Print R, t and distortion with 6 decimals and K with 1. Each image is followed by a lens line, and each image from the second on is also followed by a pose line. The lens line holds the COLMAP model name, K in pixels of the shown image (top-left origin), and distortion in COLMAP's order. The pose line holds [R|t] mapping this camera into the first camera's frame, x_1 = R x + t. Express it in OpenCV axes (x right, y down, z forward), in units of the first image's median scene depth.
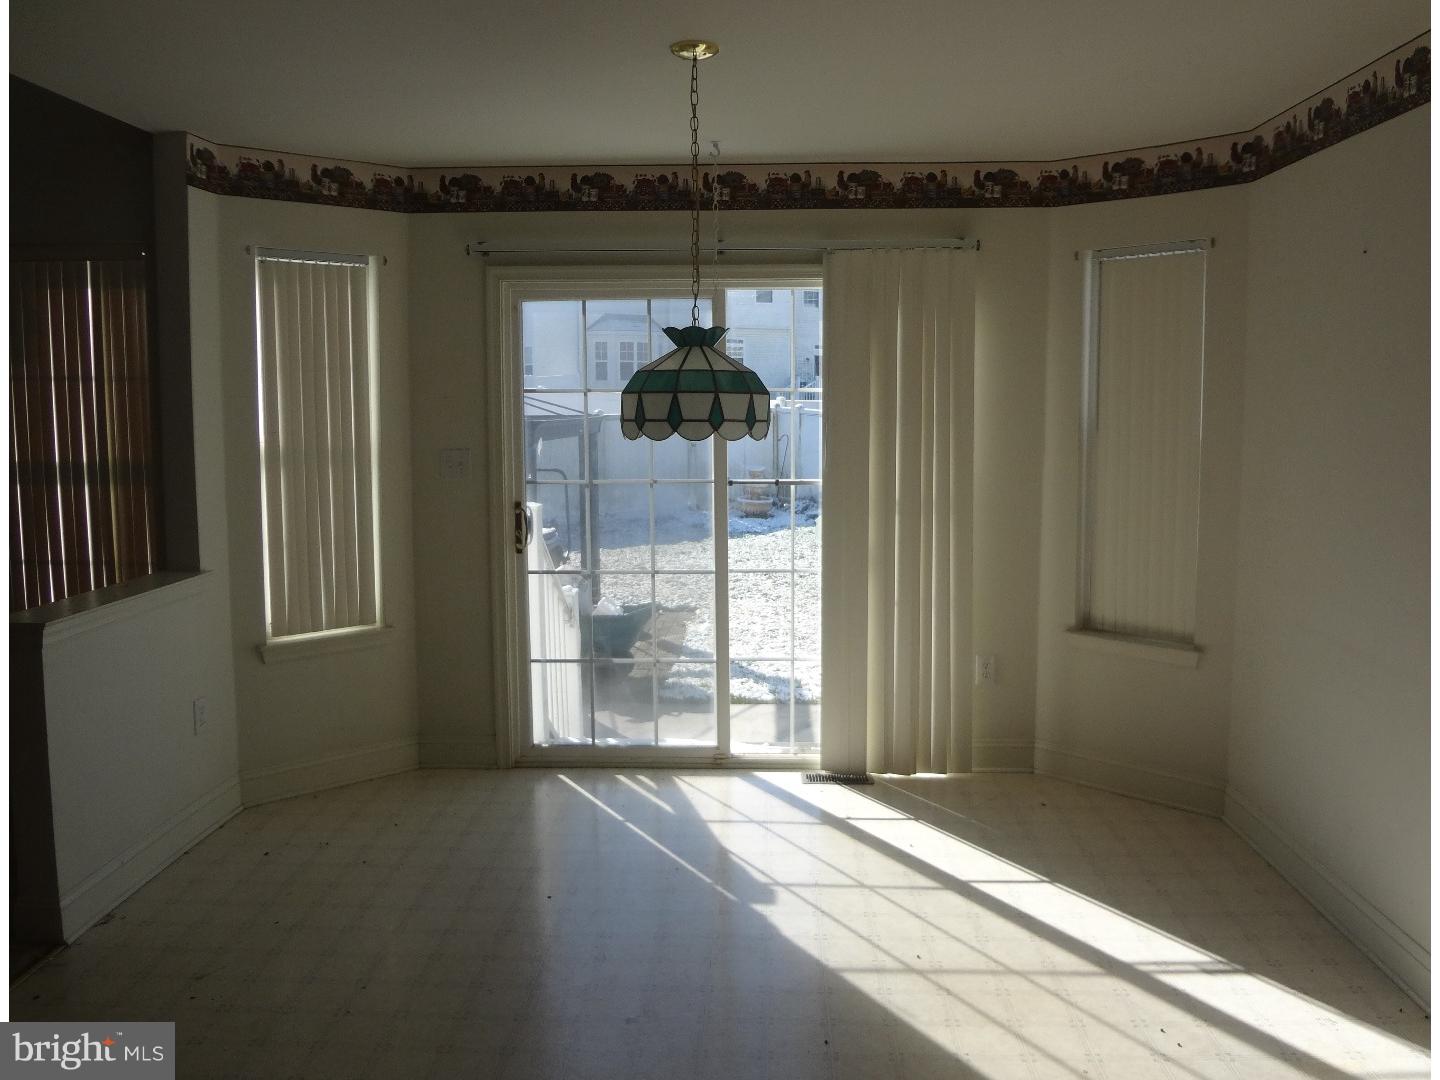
lens RADIAL K [[1193.1, 0, 718.7], [0, 1193.1, 520.1], [0, 0, 1]] dist [-0.027521, 0.000755]
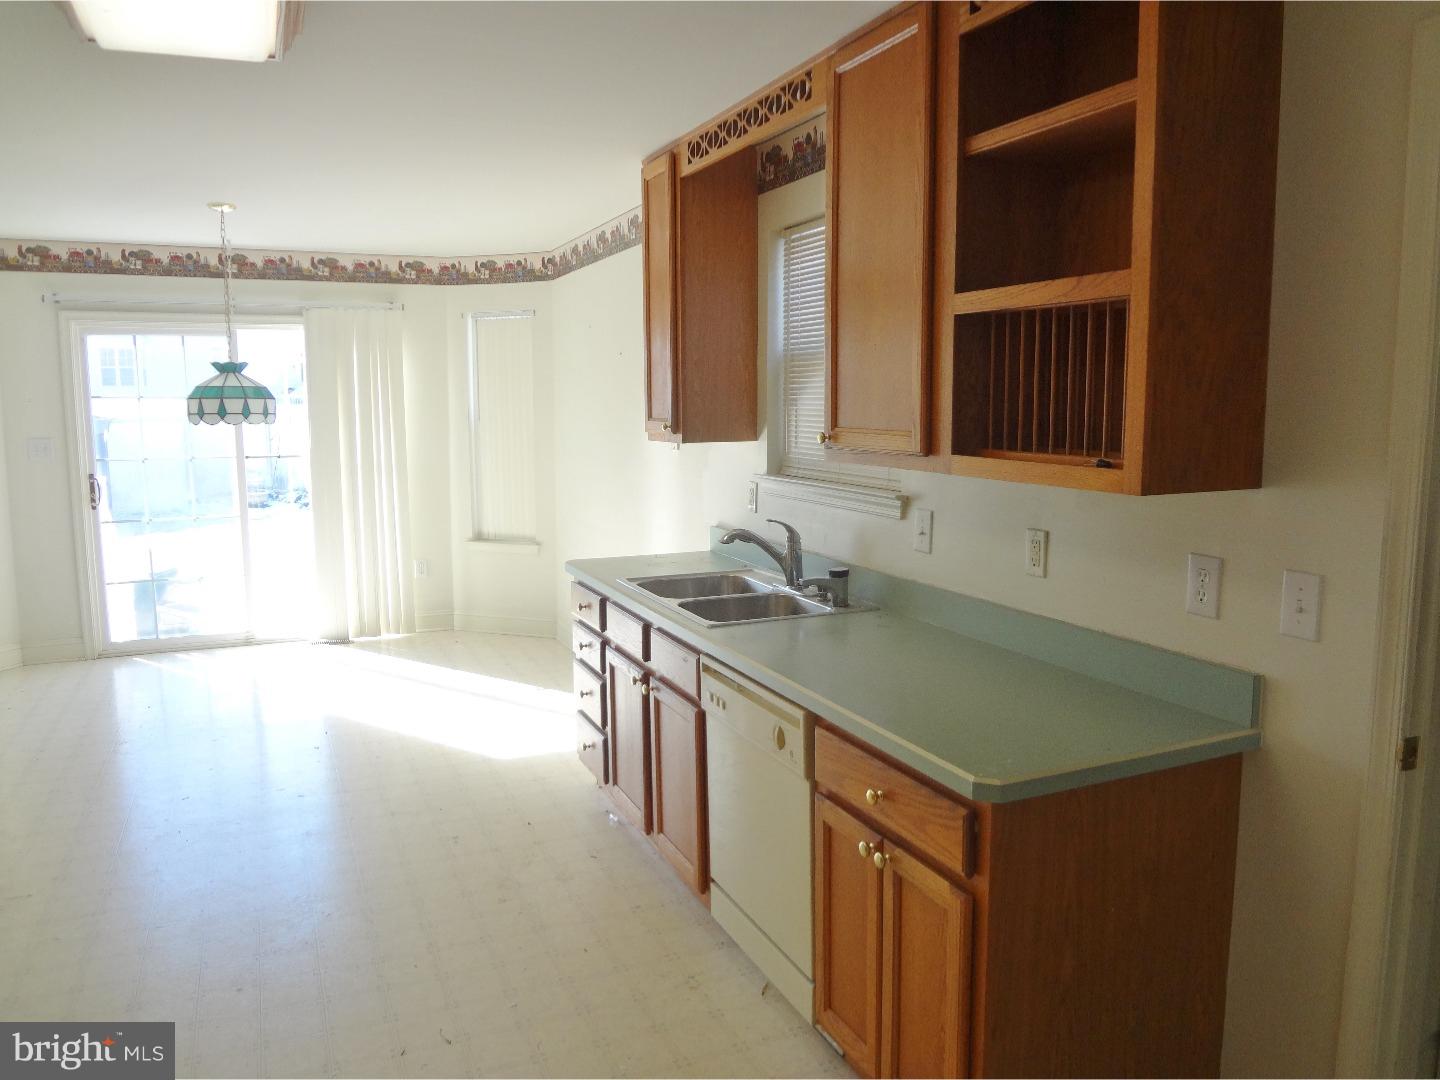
lens RADIAL K [[1057.1, 0, 694.1], [0, 1057.1, 542.2], [0, 0, 1]] dist [-0.075993, 0.061892]
pose [[0.906902, -0.053267, 0.417962, -0.036687], [0.040630, 0.998410, 0.039081, 0.049949], [-0.419379, -0.018460, 0.907624, -0.473469]]
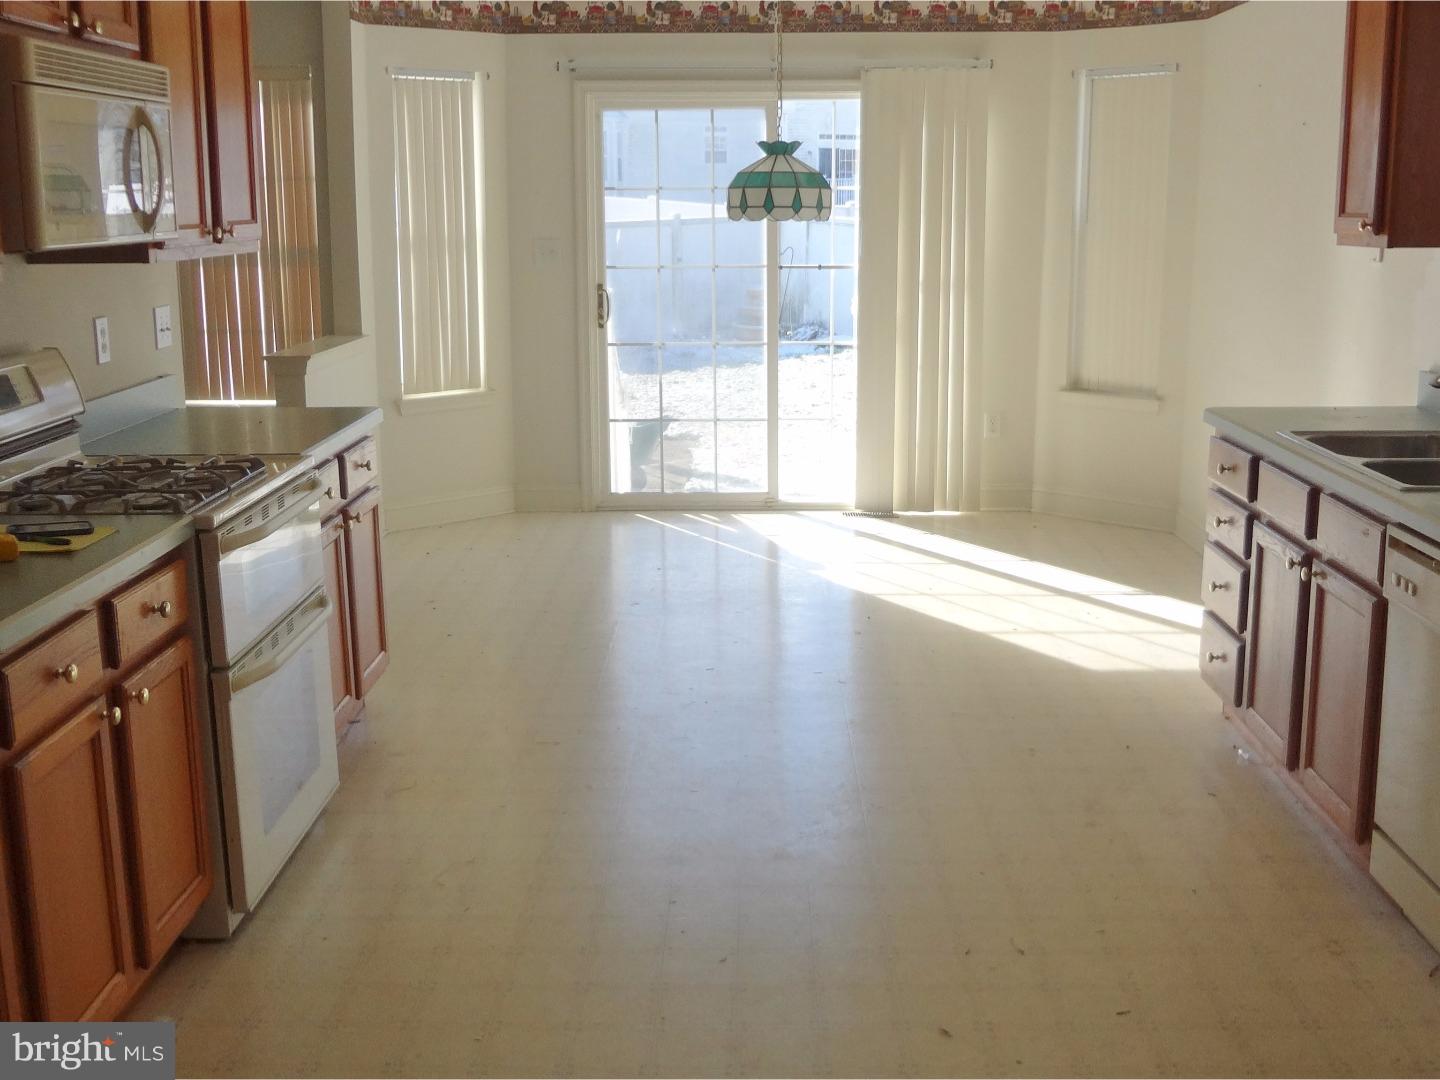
lens RADIAL K [[1554.2, 0, 698.3], [0, 1554.2, 542.7], [0, 0, 1]] dist [-0.049945, -0.004857]
pose [[0.999988, -0.001484, 0.004692, -0.082098], [0.000946, 0.993628, 0.112701, 0.069173], [-0.004829, -0.112696, 0.993618, -0.580242]]
